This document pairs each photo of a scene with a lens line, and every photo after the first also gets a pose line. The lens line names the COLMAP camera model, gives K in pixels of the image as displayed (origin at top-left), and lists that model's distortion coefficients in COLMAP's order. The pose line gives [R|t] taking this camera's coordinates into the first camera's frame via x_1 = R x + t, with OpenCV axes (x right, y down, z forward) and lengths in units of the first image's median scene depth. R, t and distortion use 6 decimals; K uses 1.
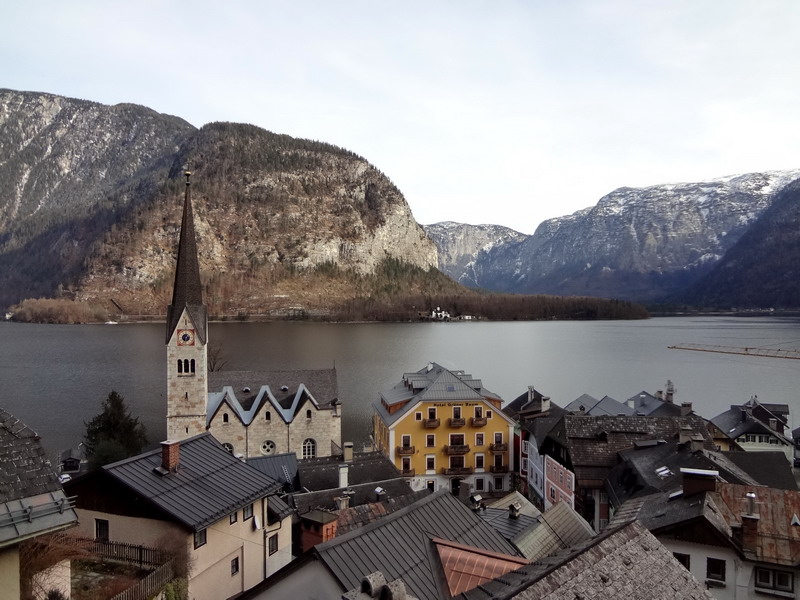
lens RADIAL K [[611.3, 0, 400.0], [0, 611.3, 300.0], [0, 0, 1]] dist [-0.005174, -0.008035]
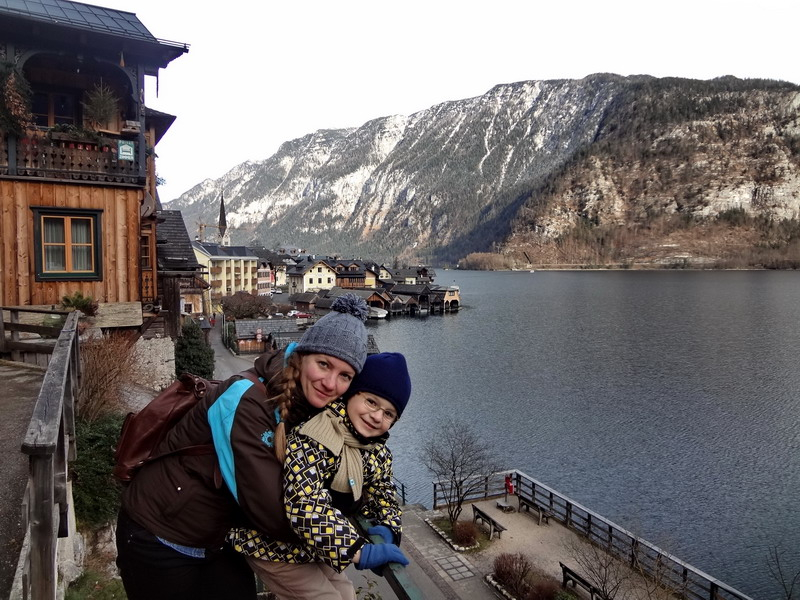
lens RADIAL K [[611.3, 0, 400.0], [0, 611.3, 300.0], [0, 0, 1]] dist [-0.005174, -0.008035]
pose [[0.709866, 0.030798, -0.703663, 0.177726], [0.015257, 0.998137, 0.059078, 0.014843], [0.704172, -0.052674, 0.708073, -0.049605]]
